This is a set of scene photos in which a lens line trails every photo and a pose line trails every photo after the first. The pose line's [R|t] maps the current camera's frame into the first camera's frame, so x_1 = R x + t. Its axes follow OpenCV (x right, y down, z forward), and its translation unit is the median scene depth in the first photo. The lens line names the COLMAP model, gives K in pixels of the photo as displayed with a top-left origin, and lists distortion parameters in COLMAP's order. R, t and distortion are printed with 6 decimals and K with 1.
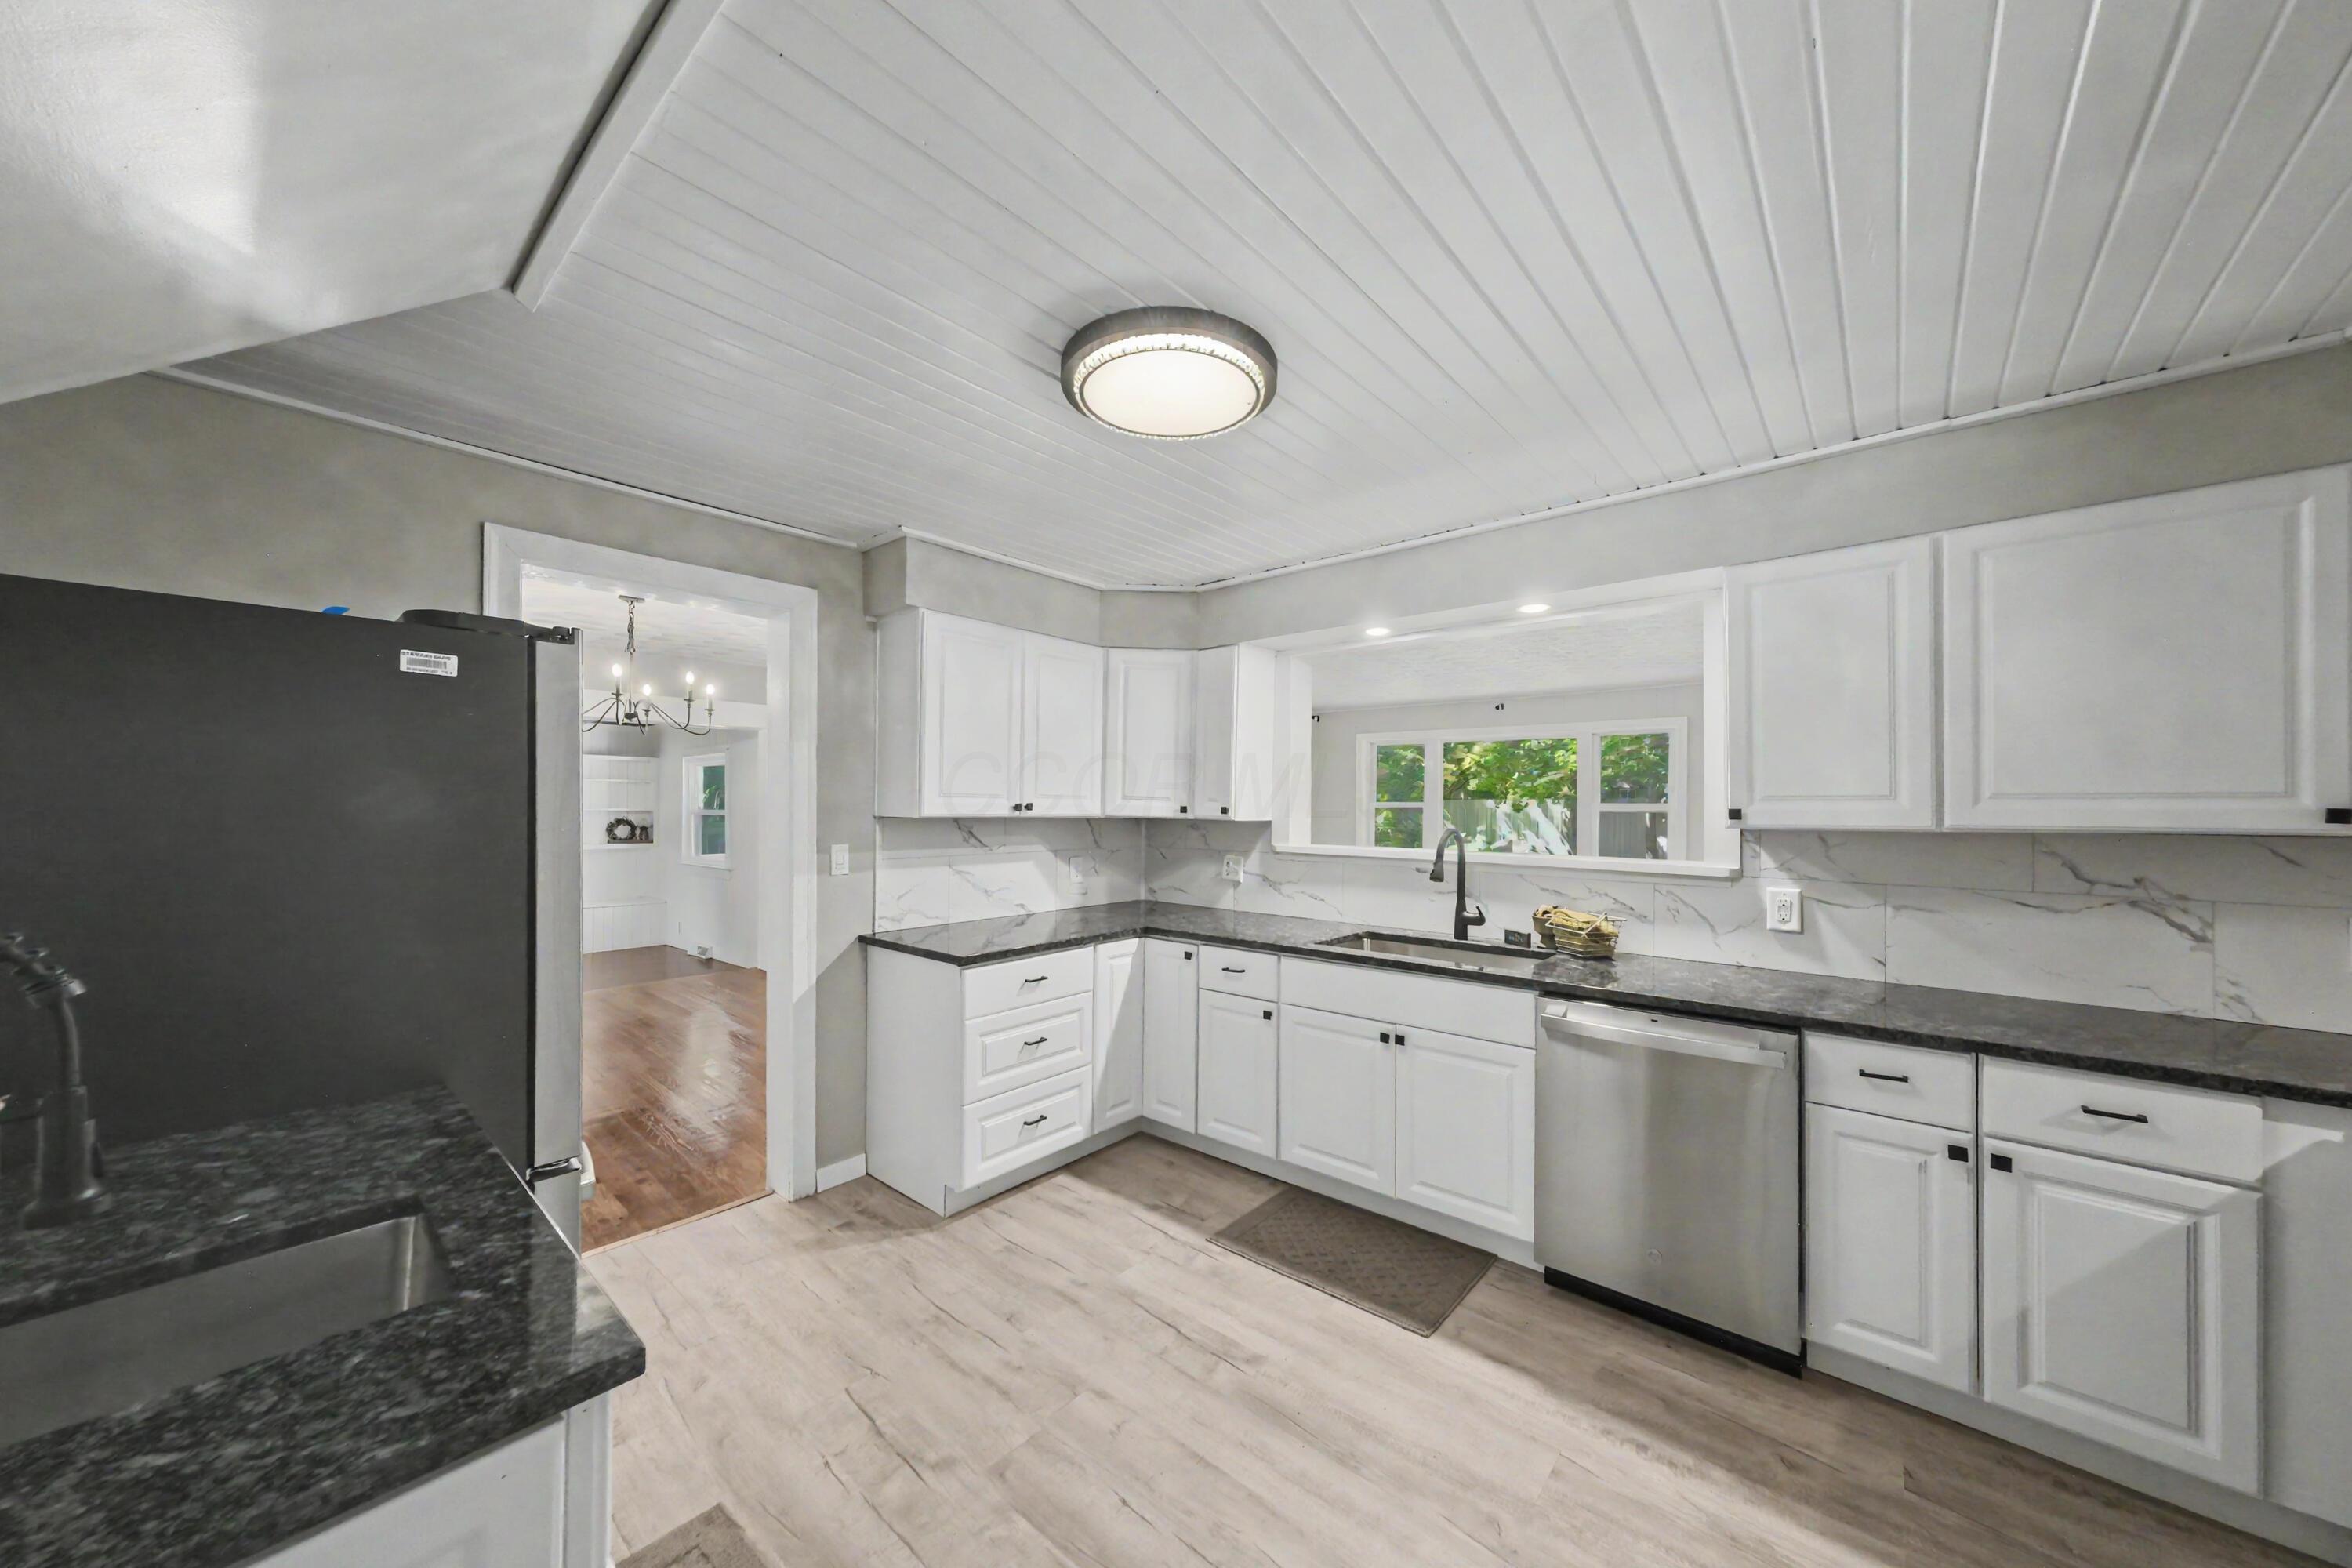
lens RADIAL K [[837.7, 0, 1180.0], [0, 837.7, 792.8], [0, 0, 1]] dist [-0.000138, 0.000531]
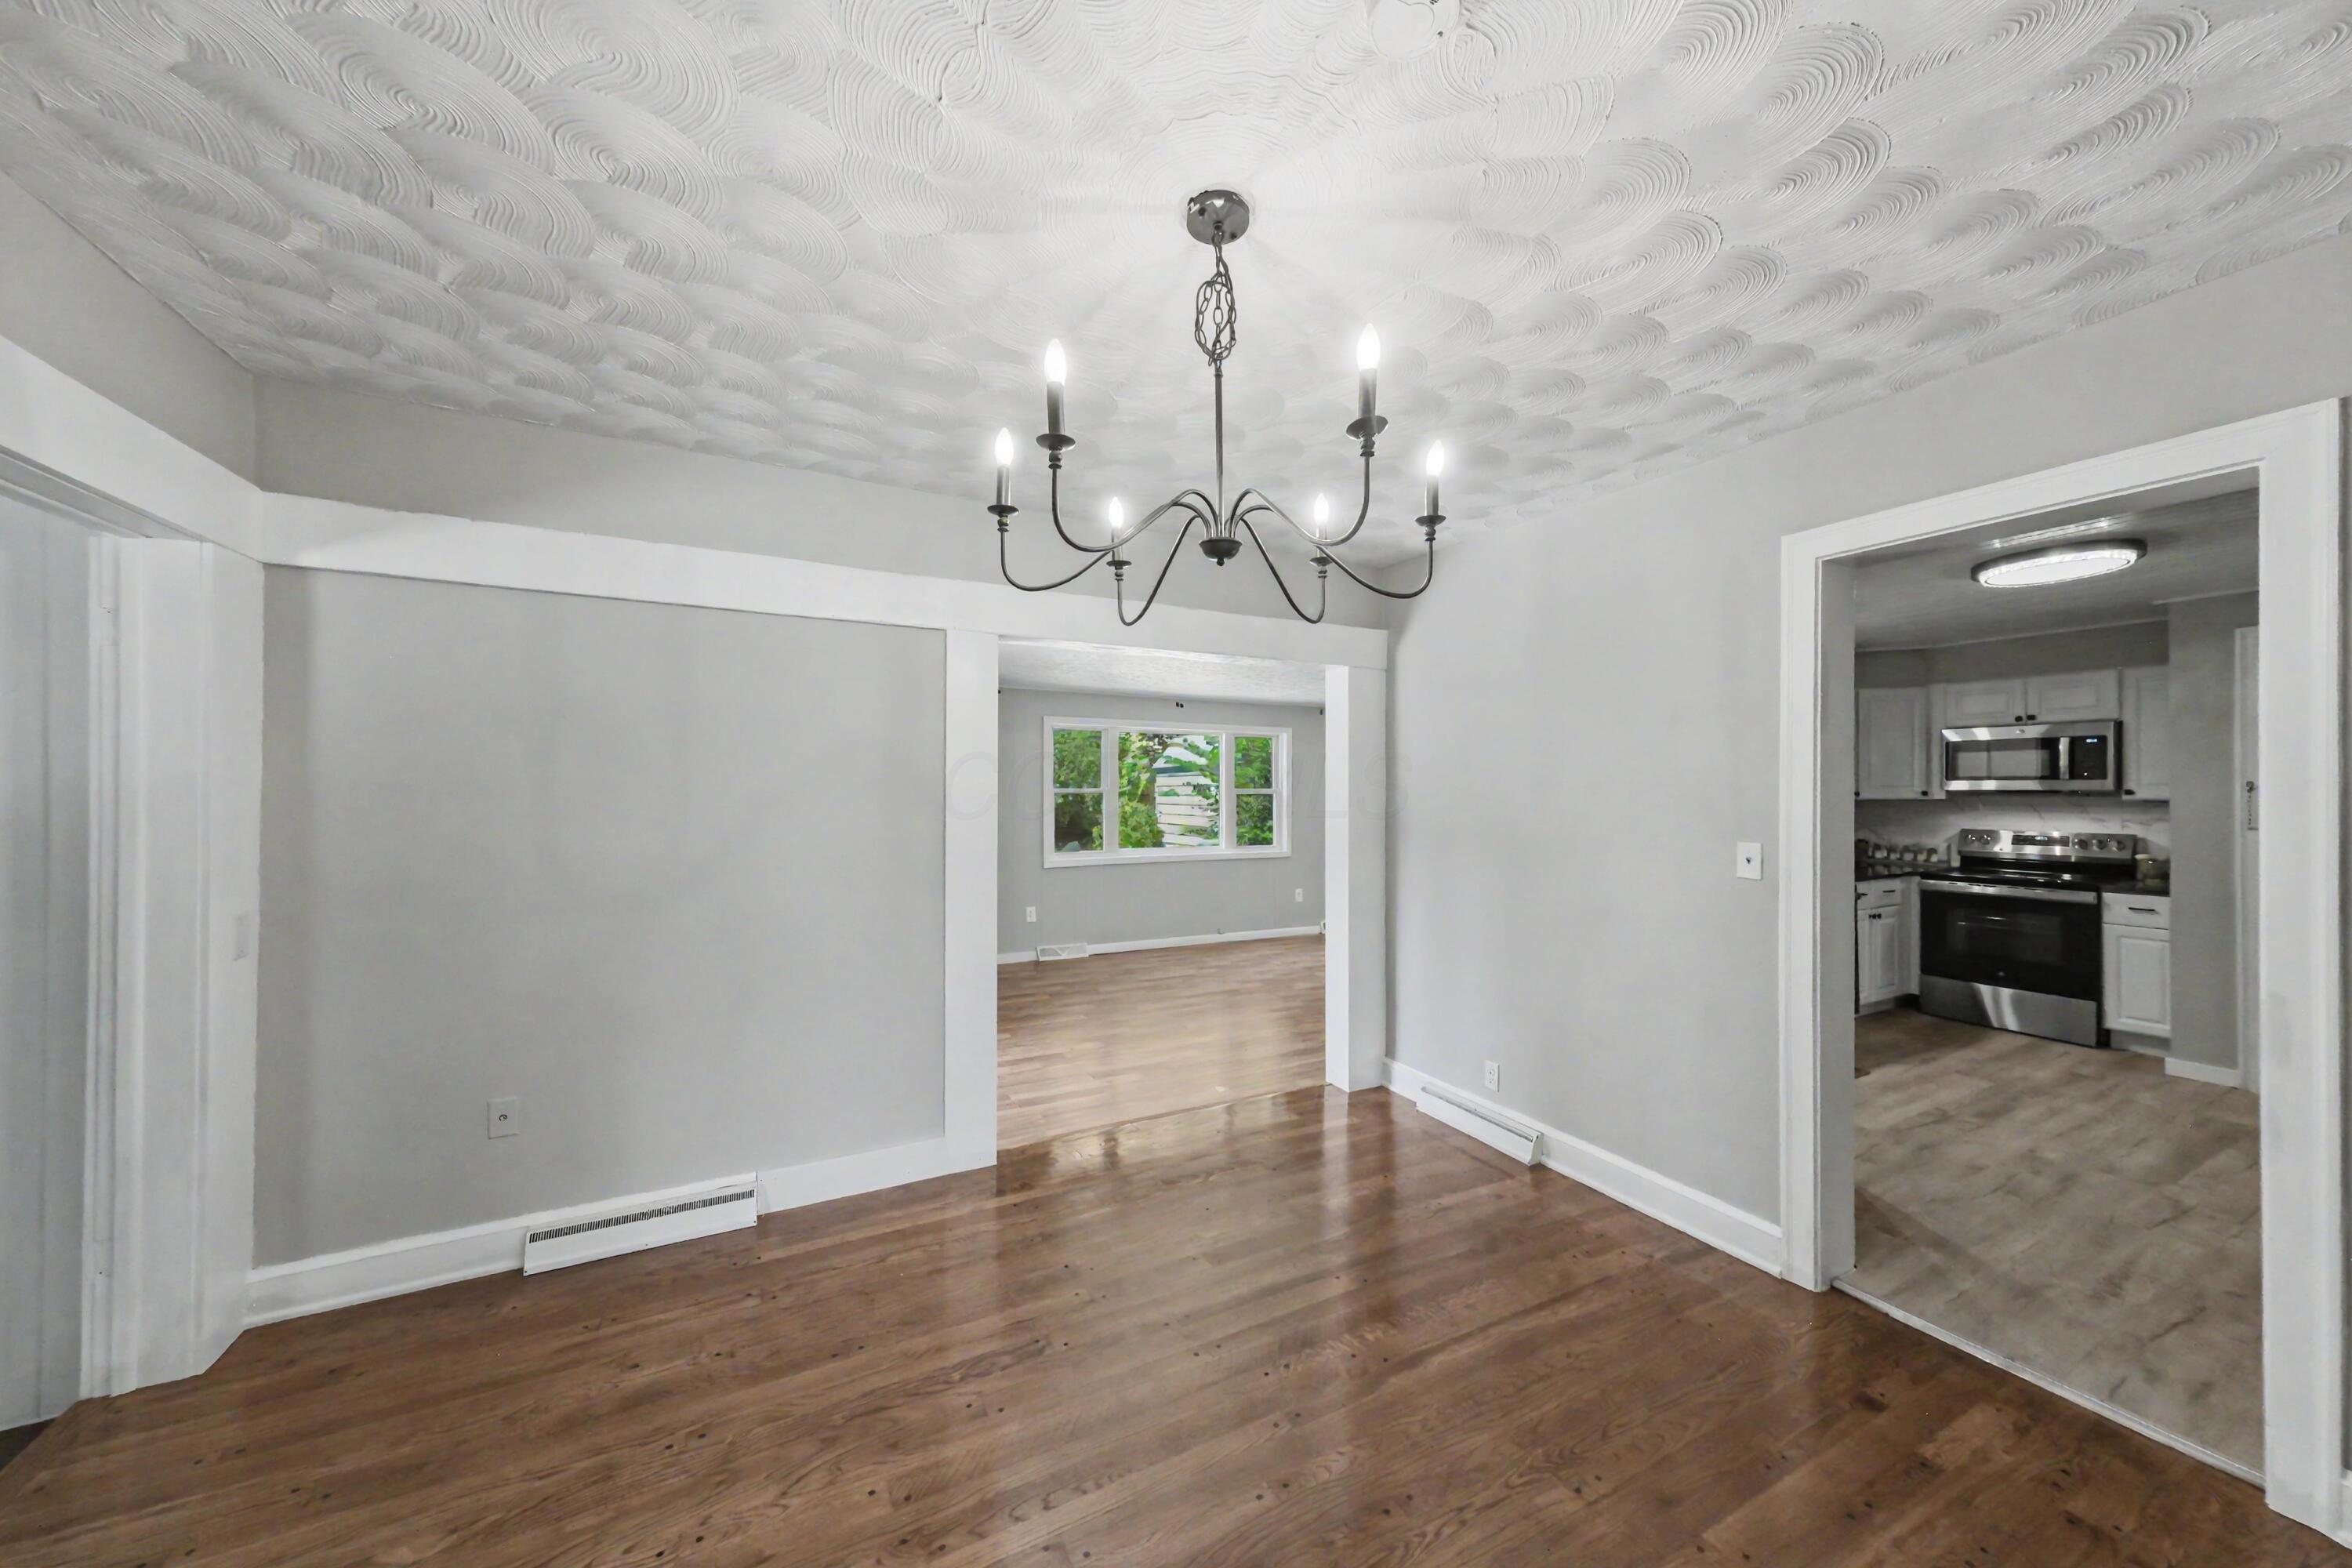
lens RADIAL K [[794.0, 0, 1156.2], [0, 794.0, 785.3], [0, 0, 1]] dist [-0.002347, -0.000203]
pose [[0.382173, 0.005354, 0.924075, -1.601099], [-0.013807, 0.999905, -0.000083, 0.017618], [-0.923988, -0.012727, 0.382211, 1.465955]]
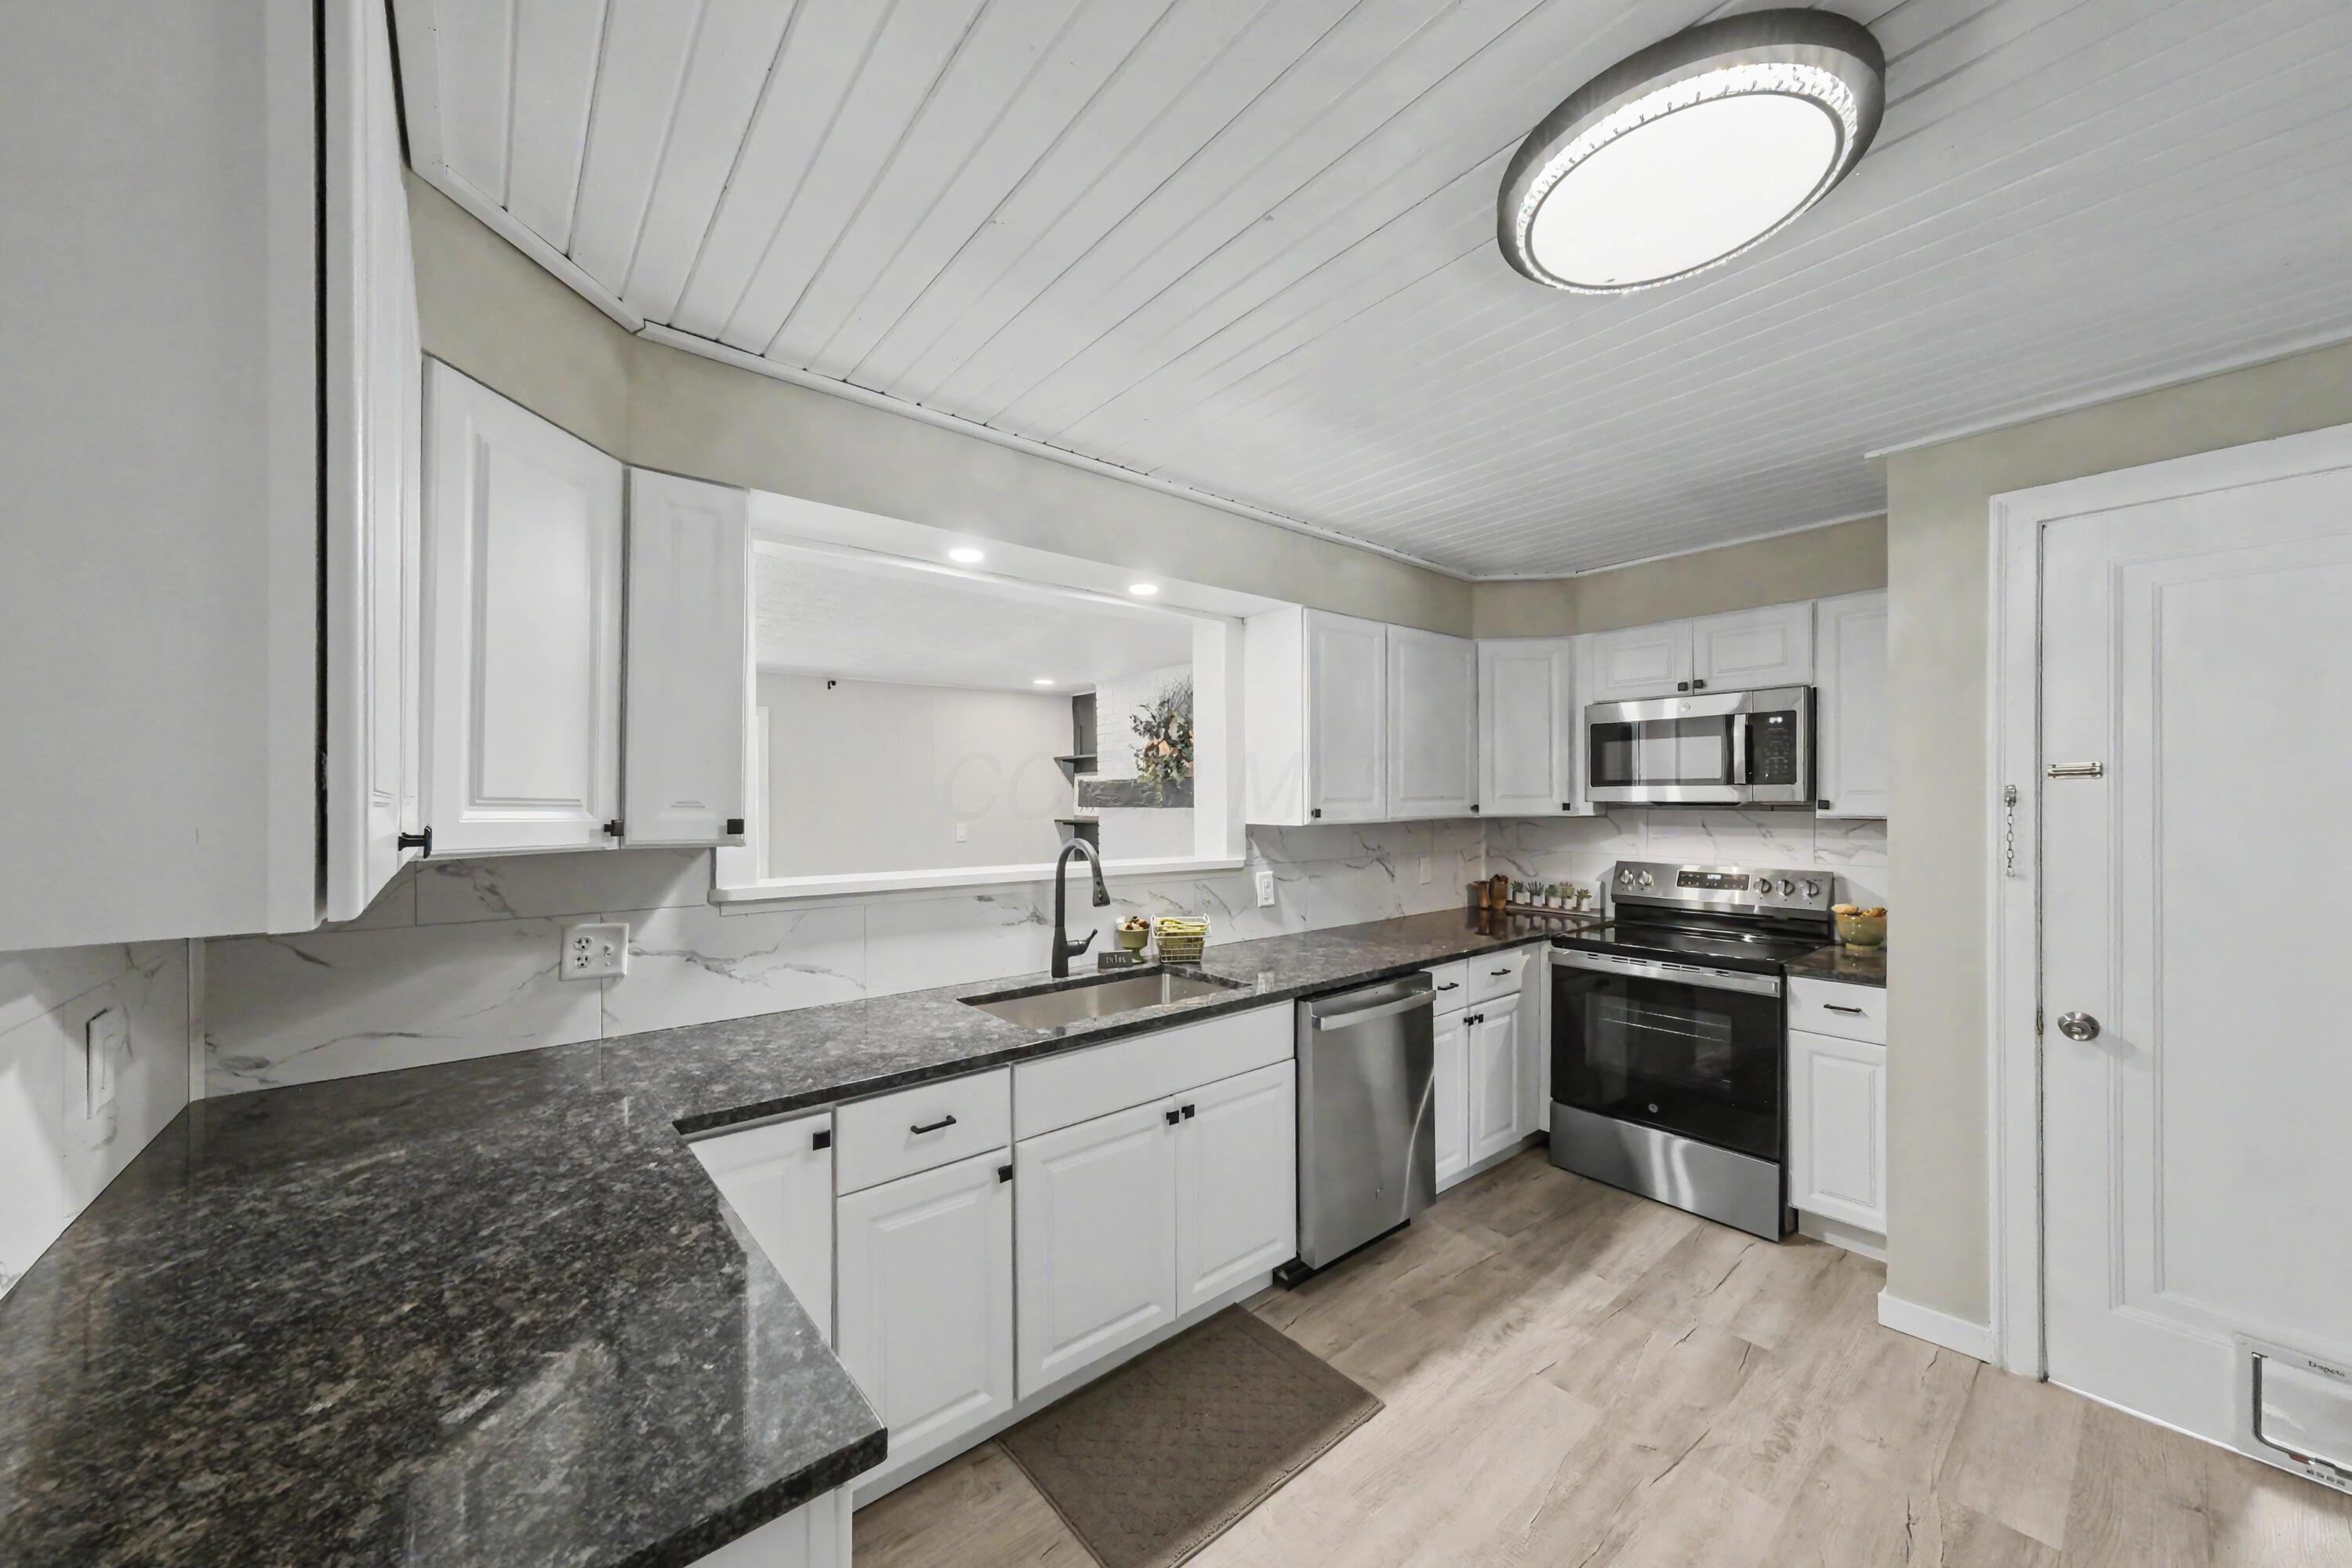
lens RADIAL K [[837.7, 0, 1180.8], [0, 837.7, 802.2], [0, 0, 1]] dist [-0.000138, 0.000531]
pose [[0.153605, -0.005941, 0.988115, -0.502243], [-0.010622, 0.999914, 0.007663, 0.001066], [-0.988075, -0.011672, 0.153529, 0.879113]]
